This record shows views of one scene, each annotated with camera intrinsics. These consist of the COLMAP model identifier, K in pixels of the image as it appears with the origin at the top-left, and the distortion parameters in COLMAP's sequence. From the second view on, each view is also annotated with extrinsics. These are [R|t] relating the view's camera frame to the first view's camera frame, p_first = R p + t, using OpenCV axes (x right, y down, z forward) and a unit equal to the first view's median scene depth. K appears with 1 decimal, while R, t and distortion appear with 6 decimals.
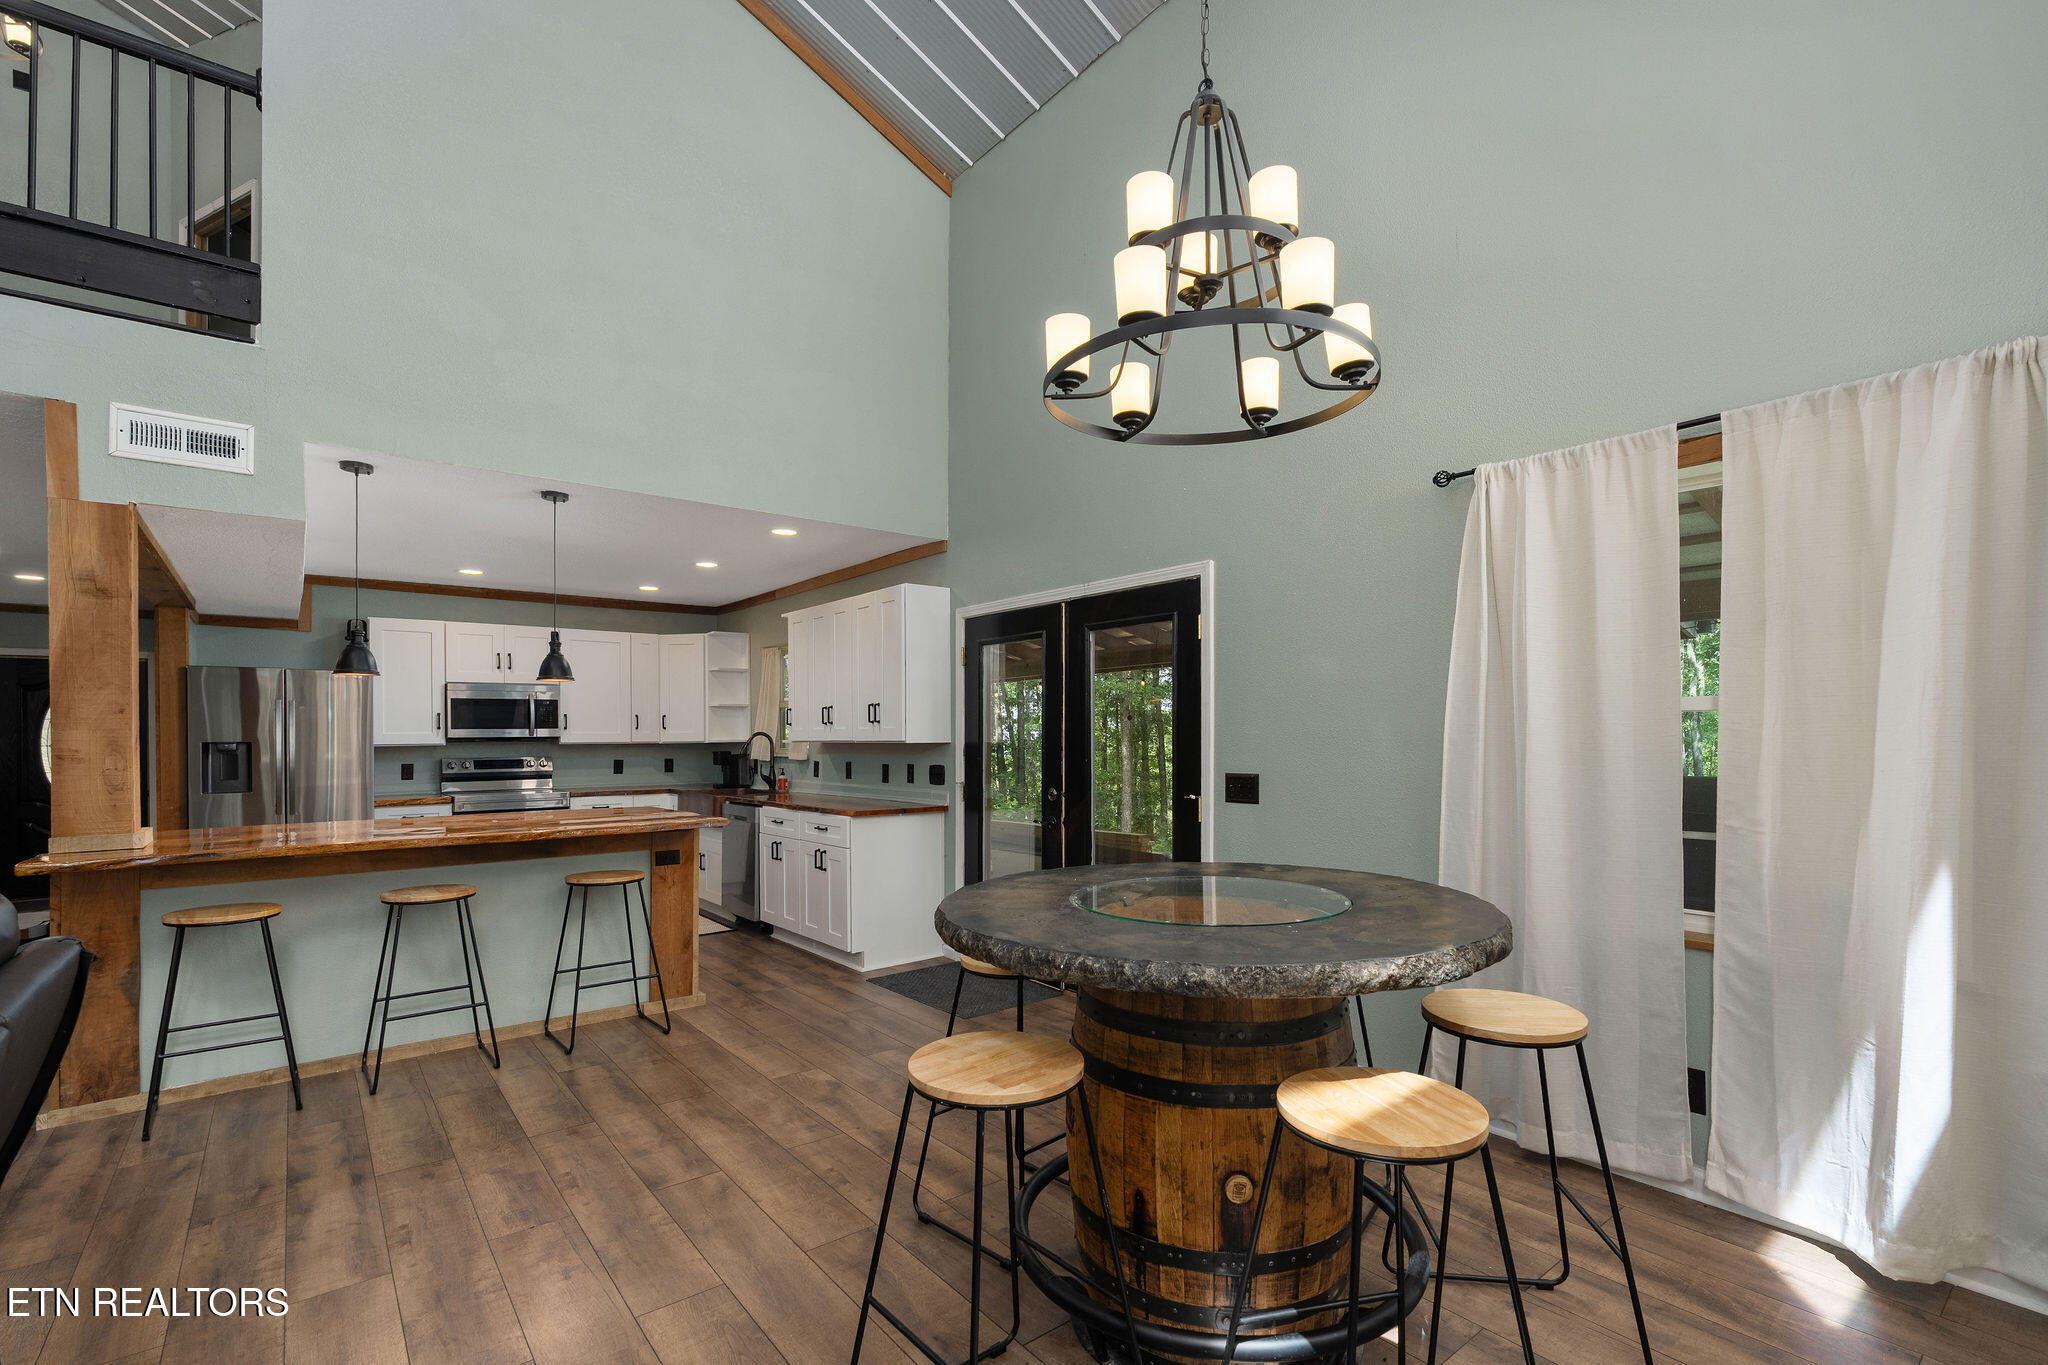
lens RADIAL K [[941.6, 0, 1001.2], [0, 941.6, 728.9], [0, 0, 1]] dist [0.039144, 0.000256]
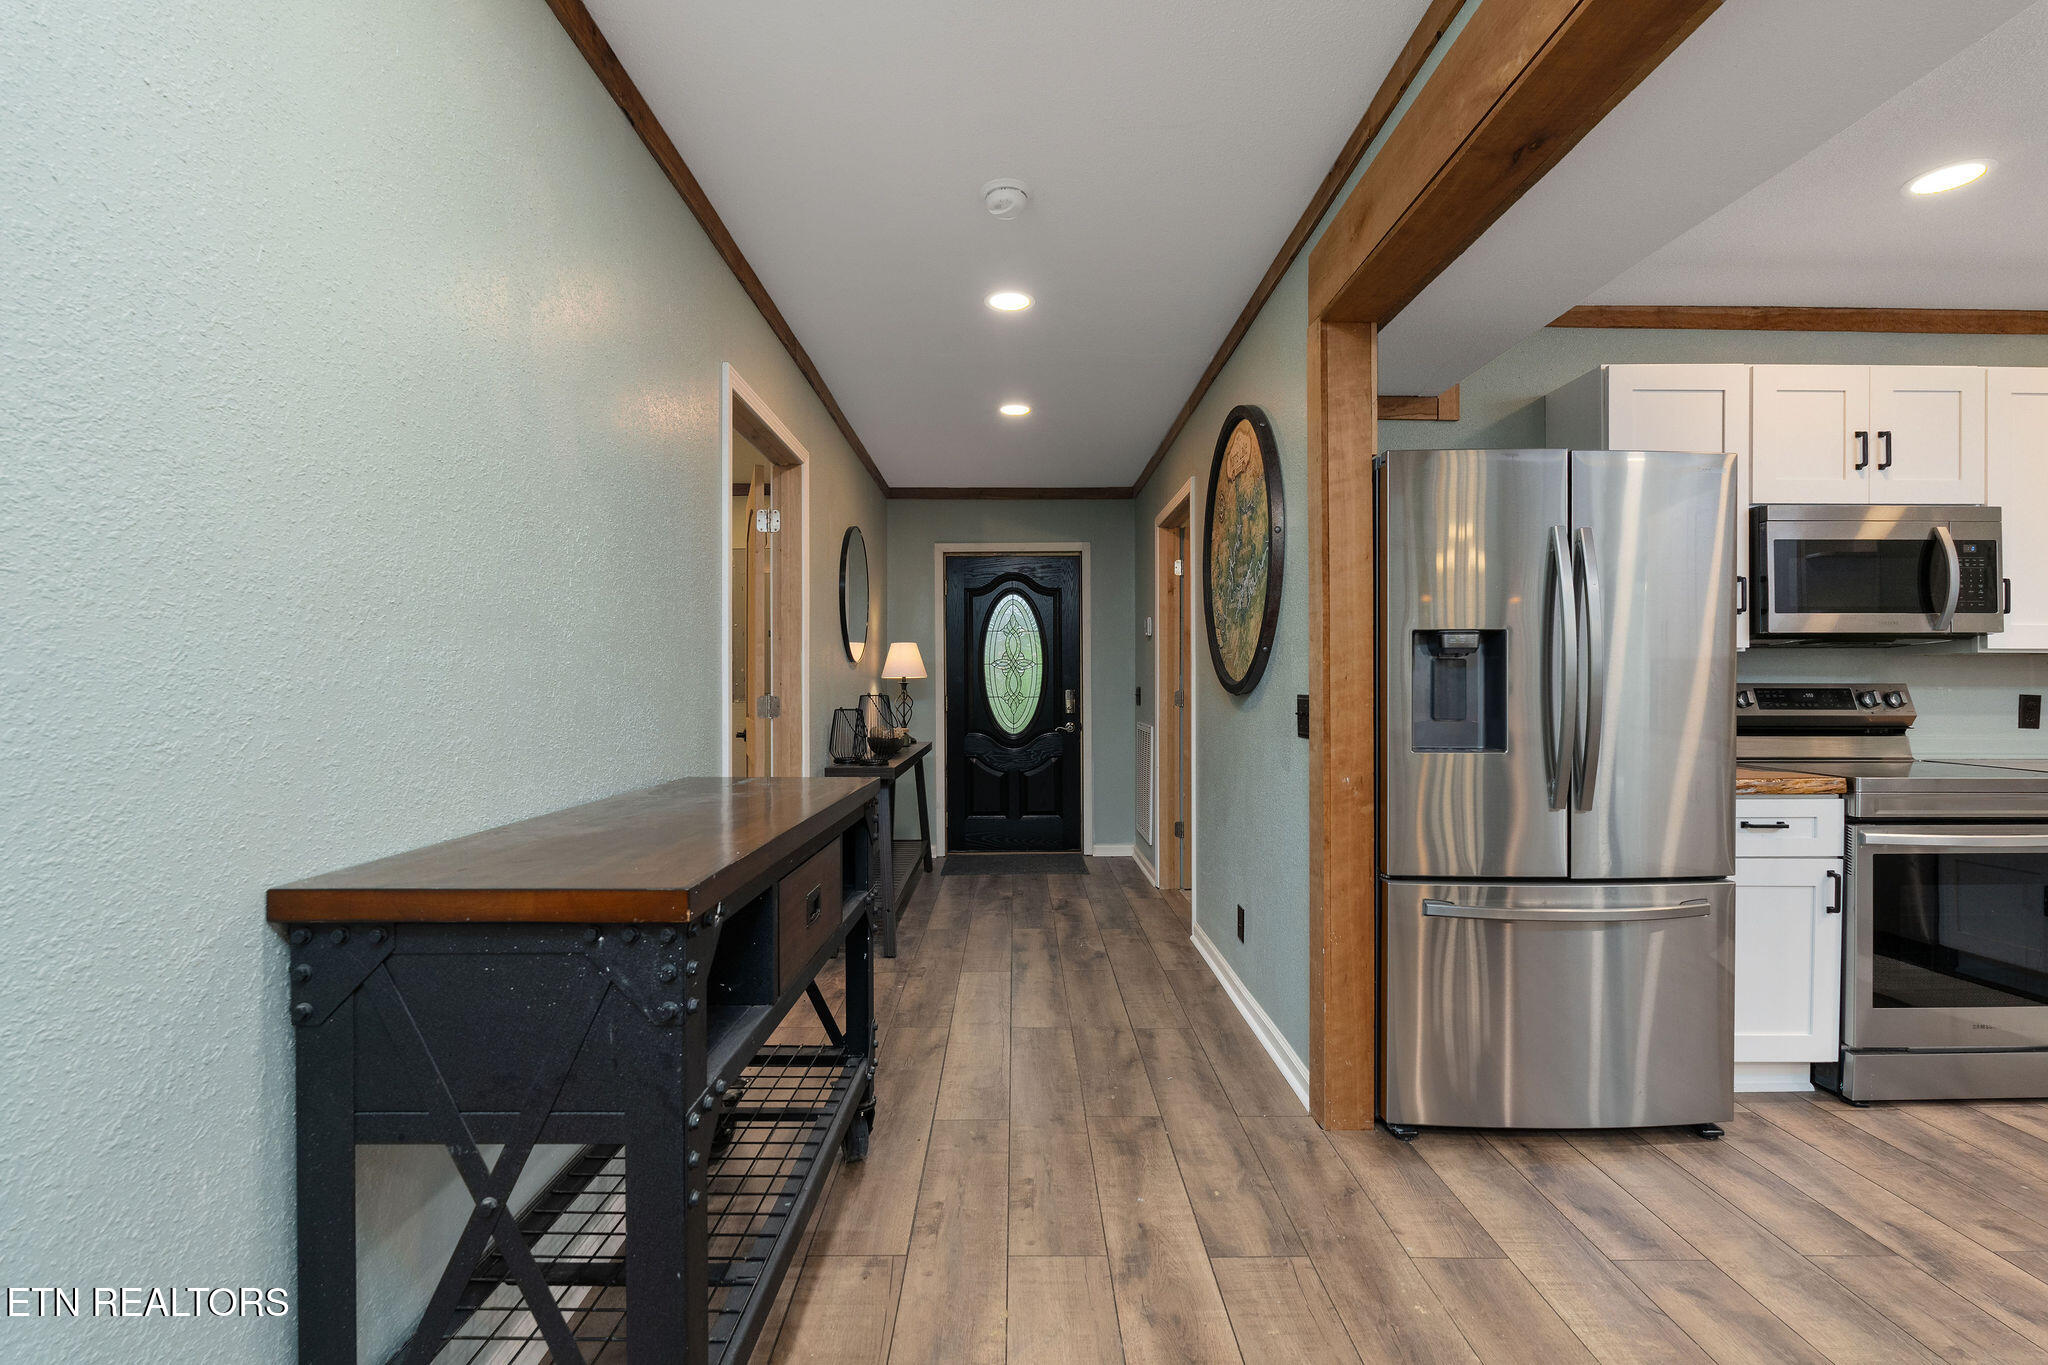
lens RADIAL K [[898.4, 0, 1024.0], [0, 898.4, 682.5], [0, 0, 1]] dist [-0.003195, 0.000166]
pose [[0.802881, 0.010497, -0.596047, -0.705670], [-0.001728, 0.999882, 0.015281, 0.029680], [0.596137, -0.011239, 0.802804, 0.560564]]
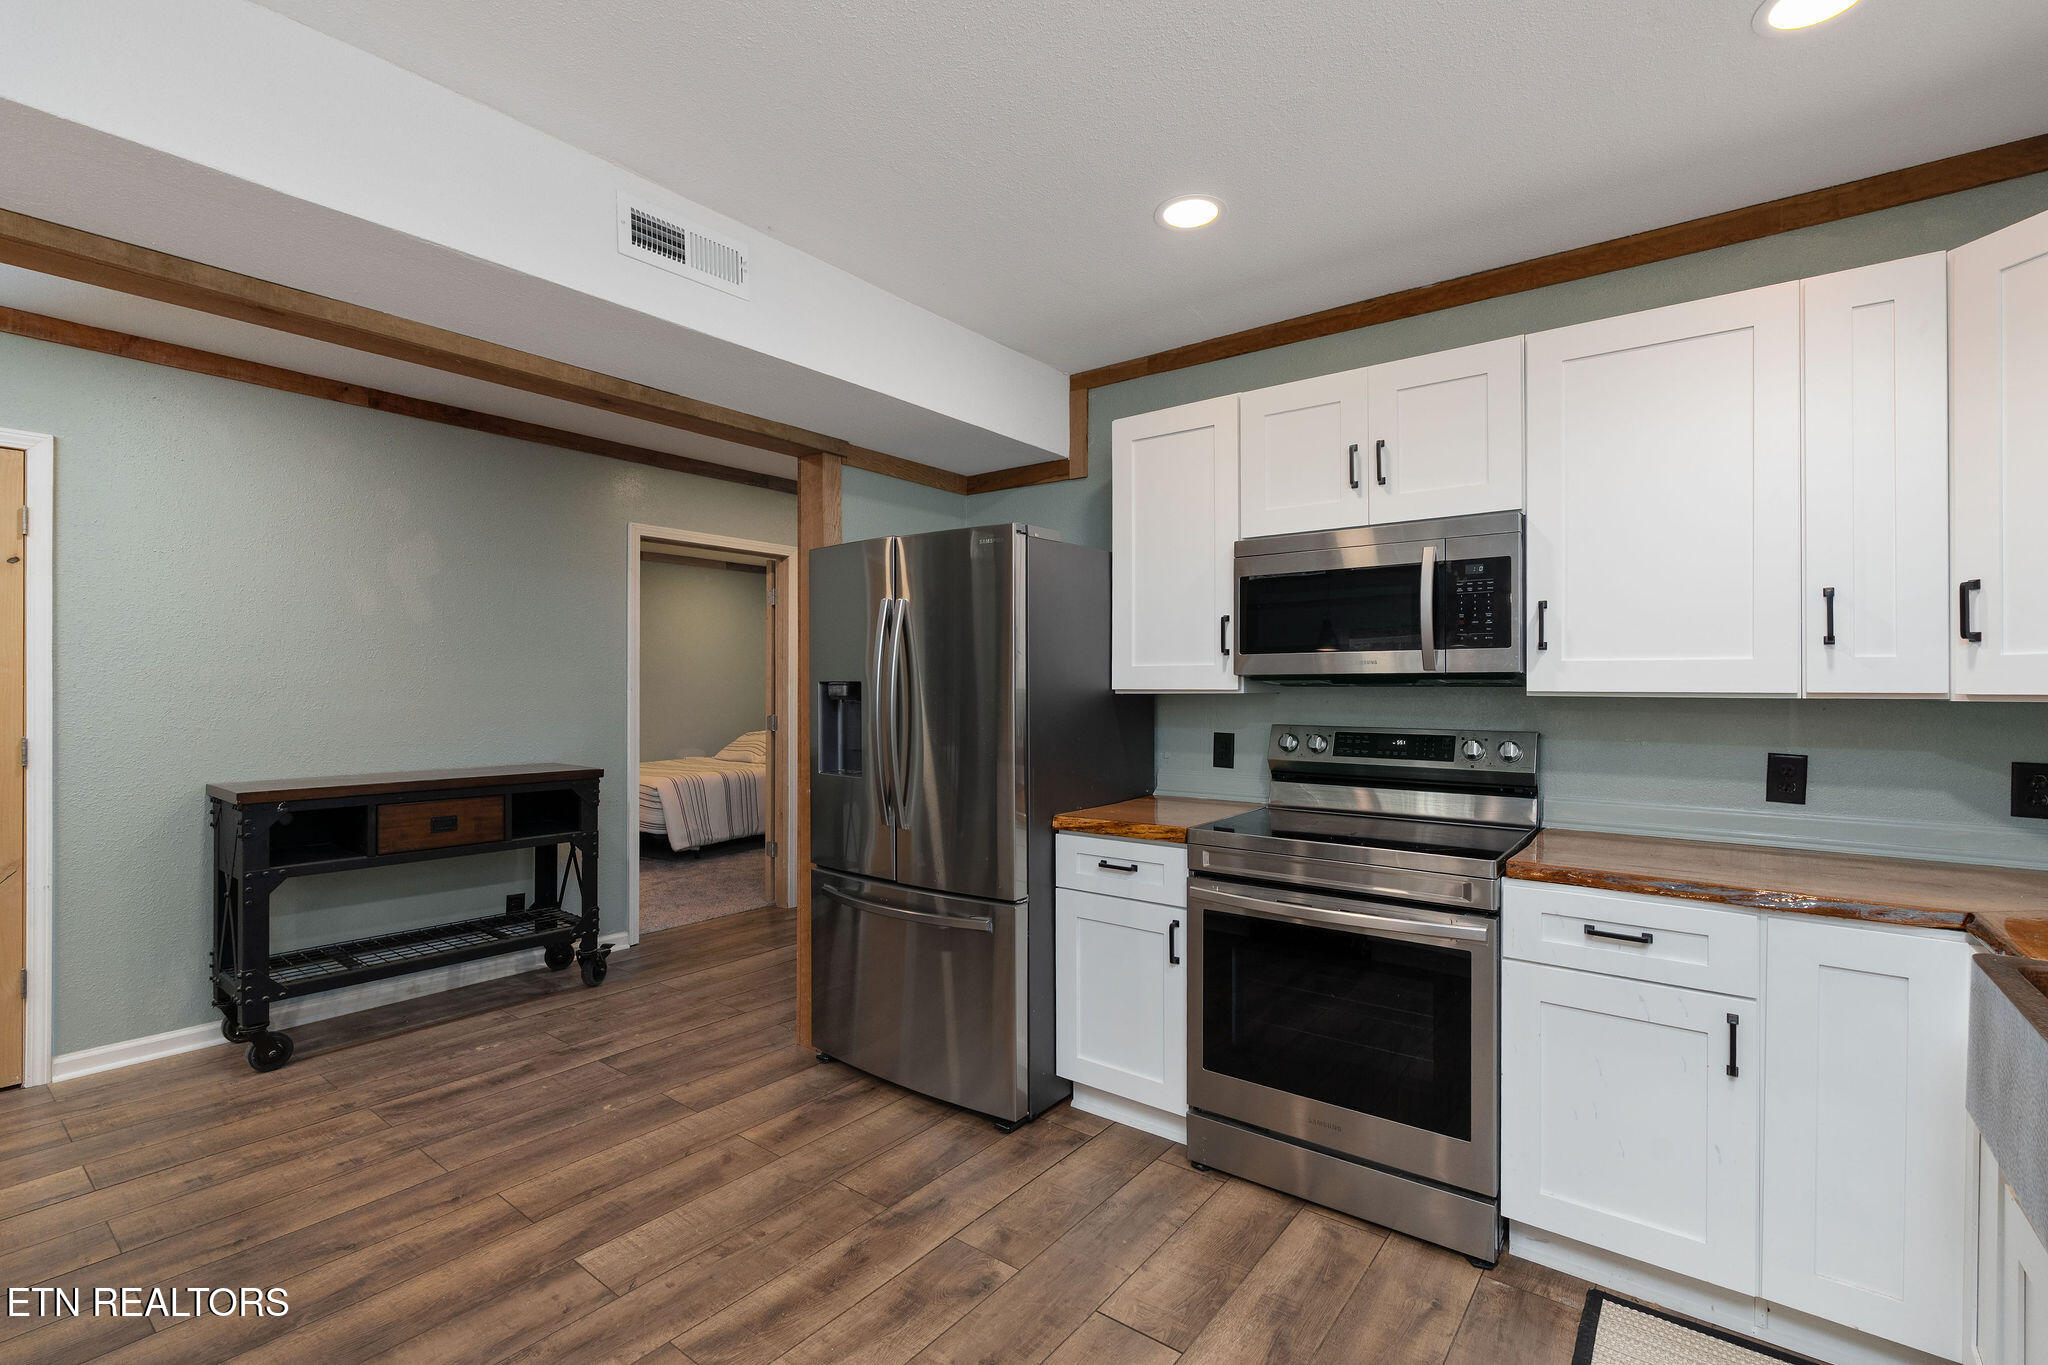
lens RADIAL K [[918.7, 0, 1024.0], [0, 918.7, 682.5], [0, 0, 1]] dist [-0.001316, 0.000357]
pose [[0.258261, 0.006203, -0.966055, -0.261866], [0.006972, 0.999941, 0.008284, 0.009683], [0.966050, -0.008875, 0.258202, 0.944066]]
